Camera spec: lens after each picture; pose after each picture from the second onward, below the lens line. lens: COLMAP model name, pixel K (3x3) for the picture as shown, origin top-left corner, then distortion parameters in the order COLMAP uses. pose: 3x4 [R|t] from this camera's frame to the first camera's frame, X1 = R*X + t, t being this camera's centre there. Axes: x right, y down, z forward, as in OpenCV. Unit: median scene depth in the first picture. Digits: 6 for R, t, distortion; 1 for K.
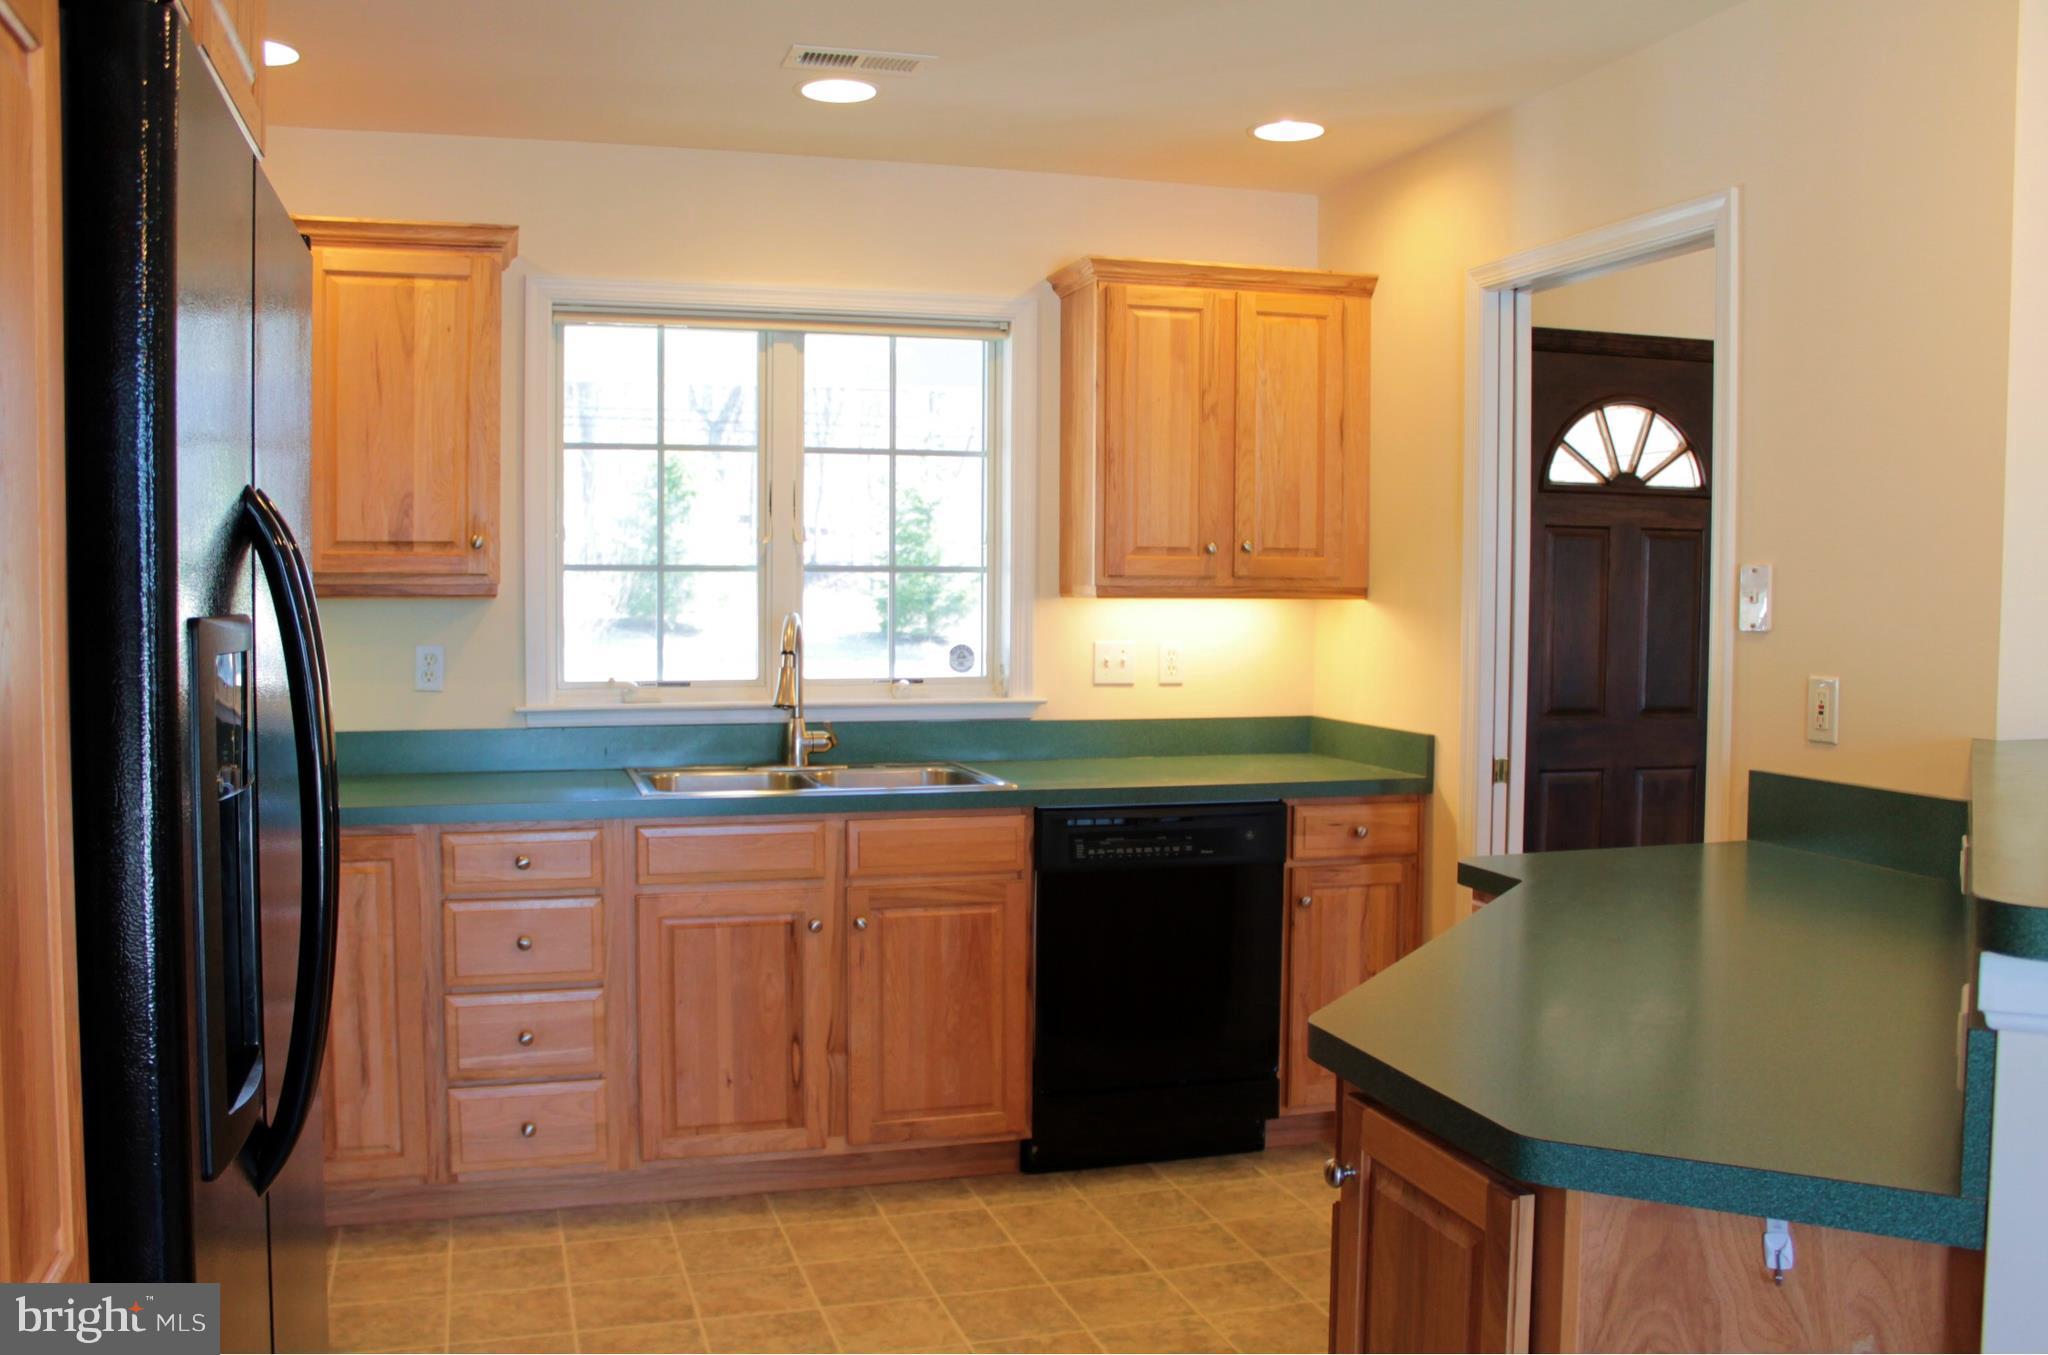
lens RADIAL K [[1762.7, 0, 996.5], [0, 1762.7, 674.0], [0, 0, 1]] dist [-0.145143, 0.120277]
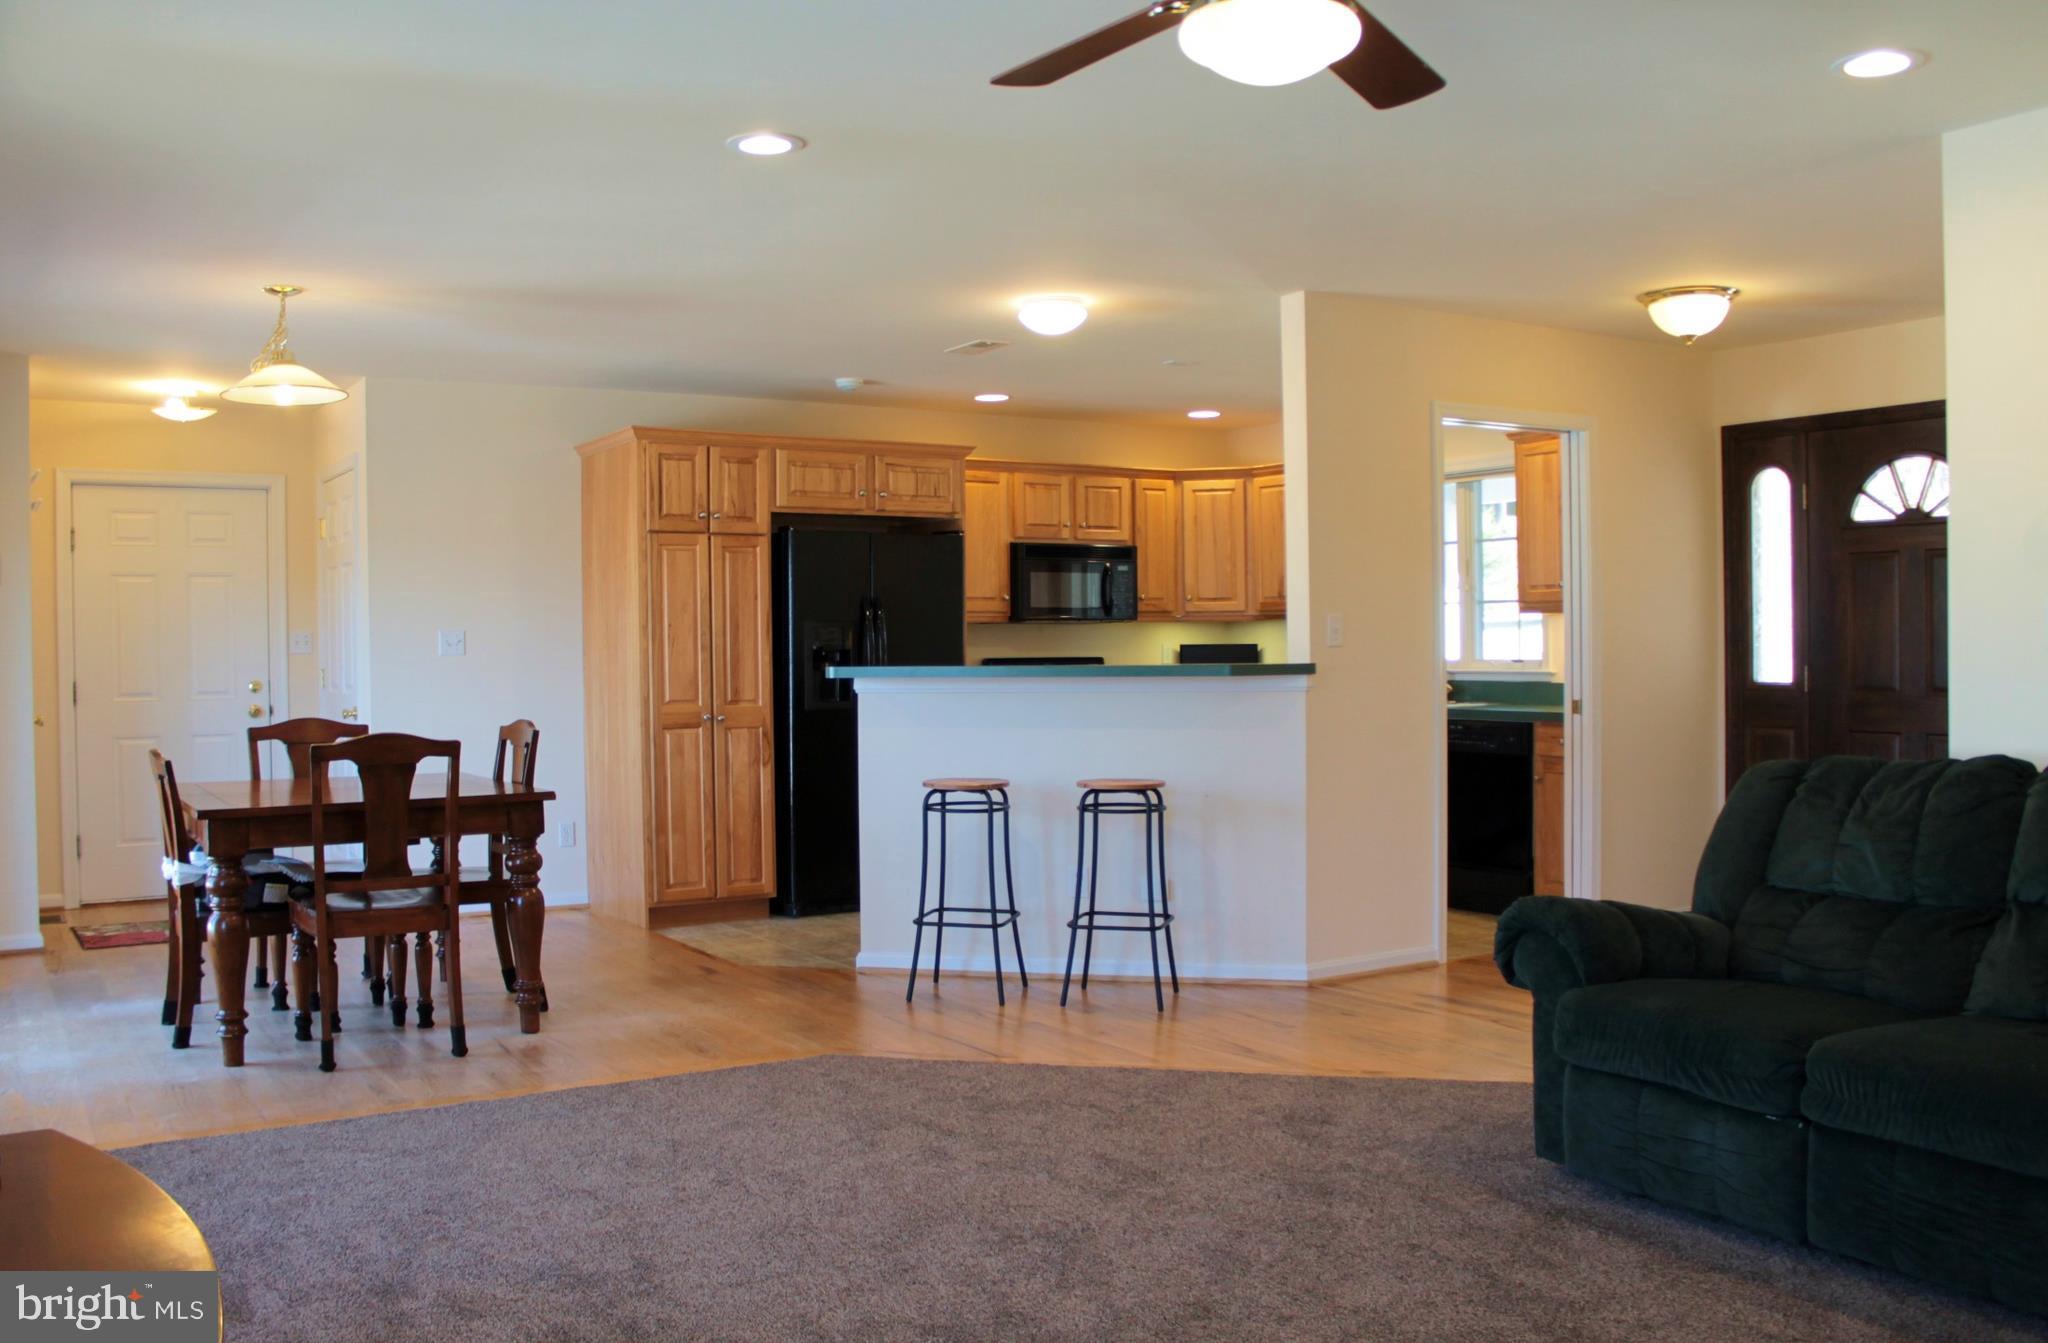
lens RADIAL K [[1762.7, 0, 1005.1], [0, 1762.7, 659.5], [0, 0, 1]] dist [-0.145143, 0.120277]
pose [[0.268163, 0.001538, -0.963372, 1.748002], [-0.034904, 0.999358, -0.008121, 0.040286], [0.962741, 0.035803, 0.268044, -0.011254]]
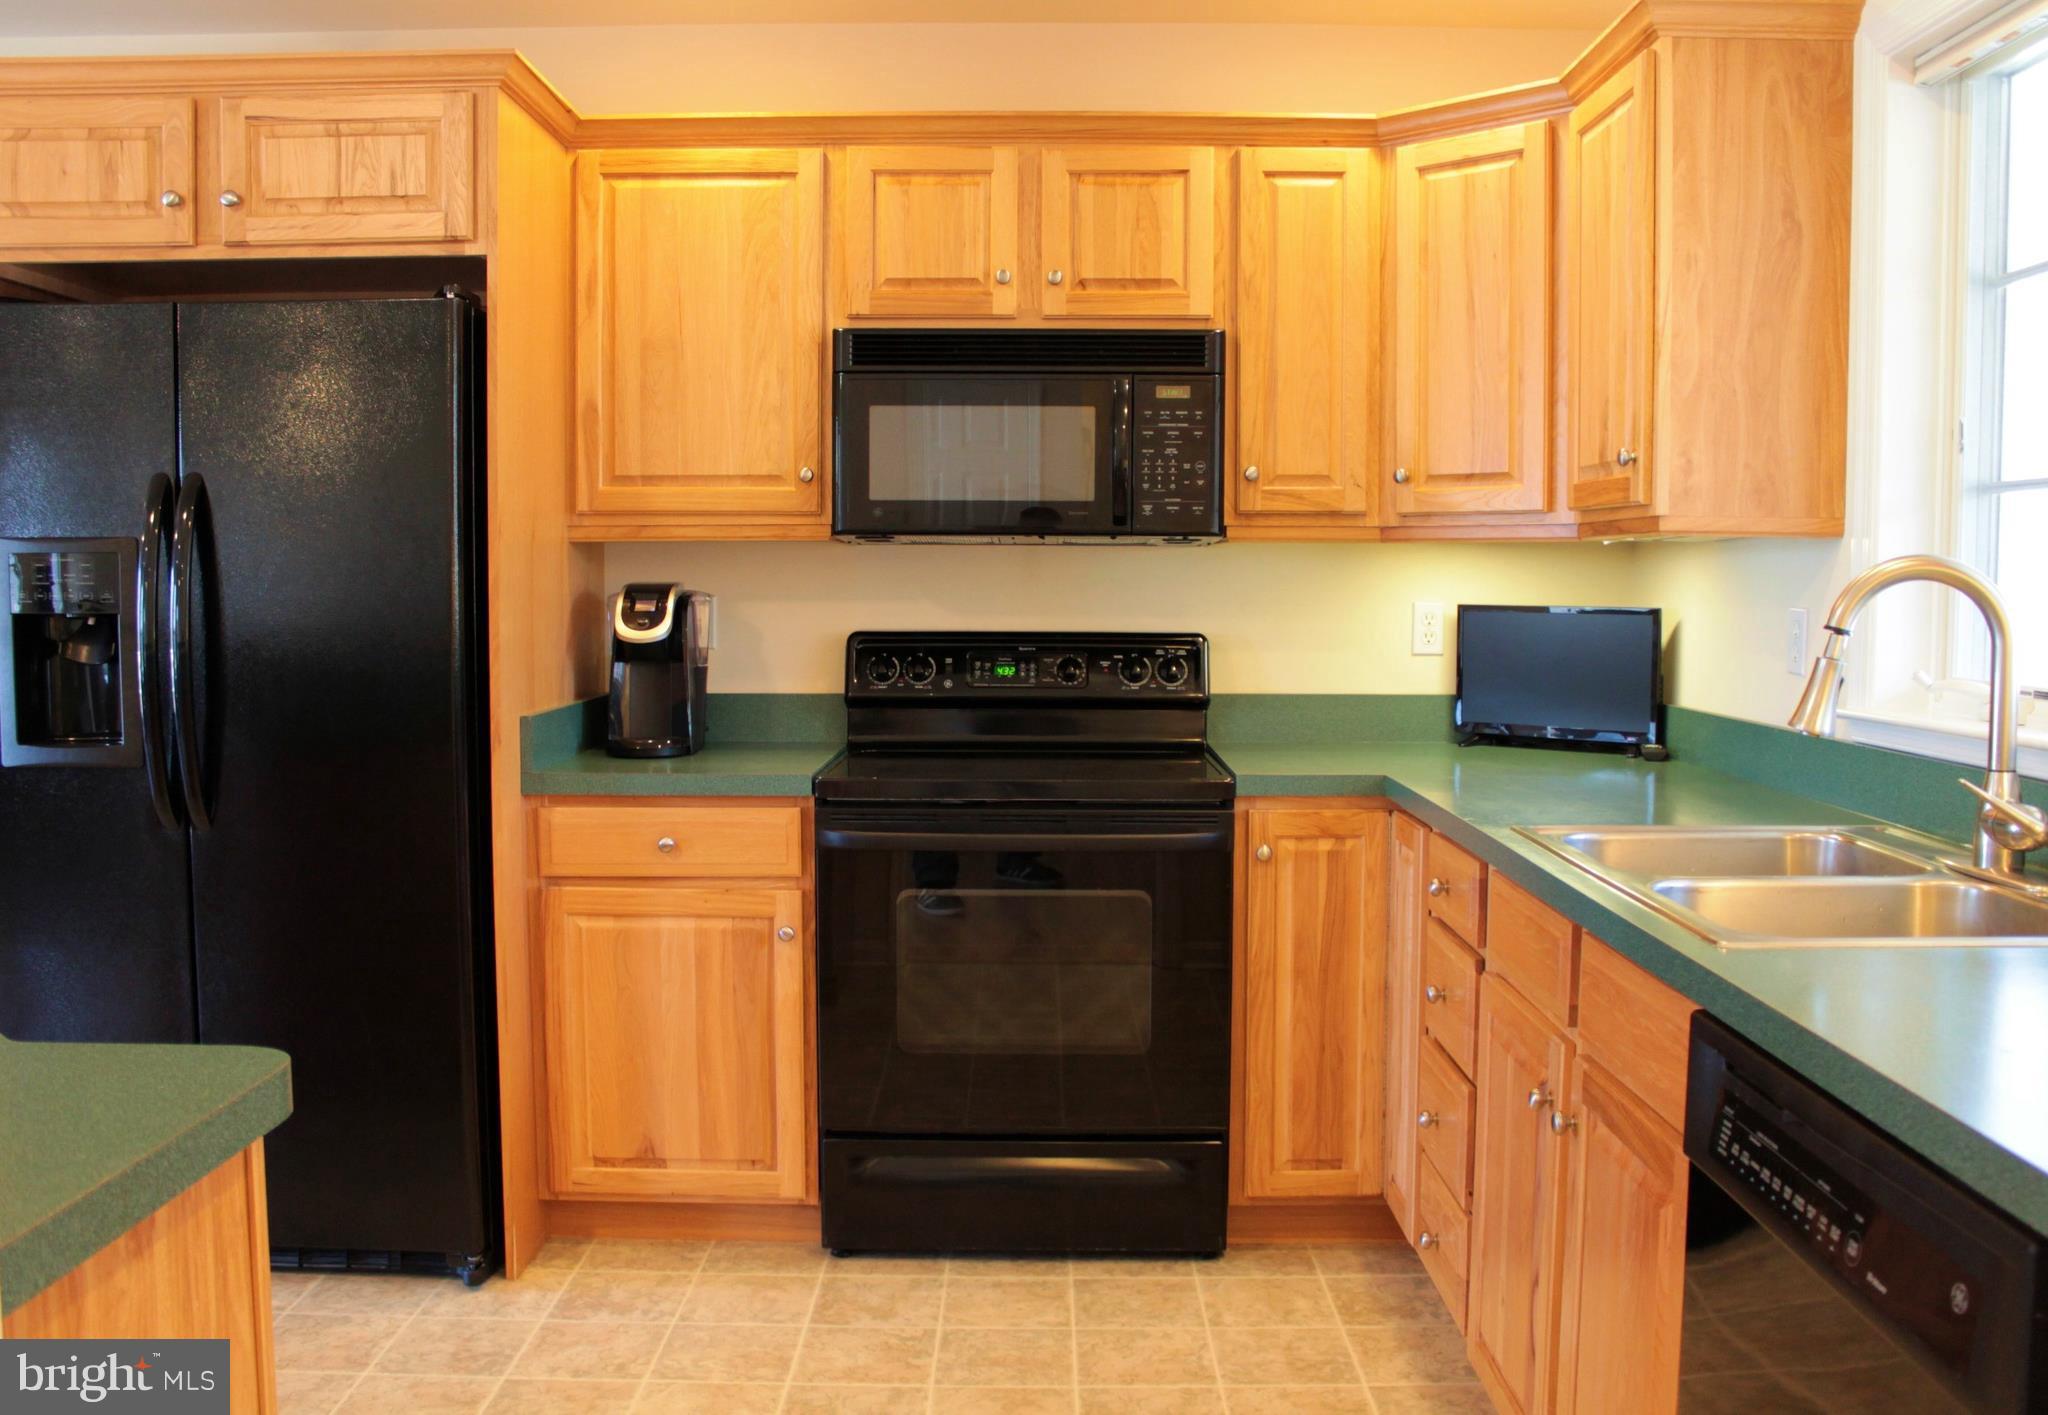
lens RADIAL K [[1852.4, 0, 1020.2], [0, 1852.4, 700.6], [0, 0, 1]] dist [-0.095156, 0.000000]
pose [[-0.291557, 0.061105, -0.954600, 0.465809], [-0.049601, 0.995649, 0.078882, -0.021586], [0.955267, 0.070348, -0.287257, 0.920592]]
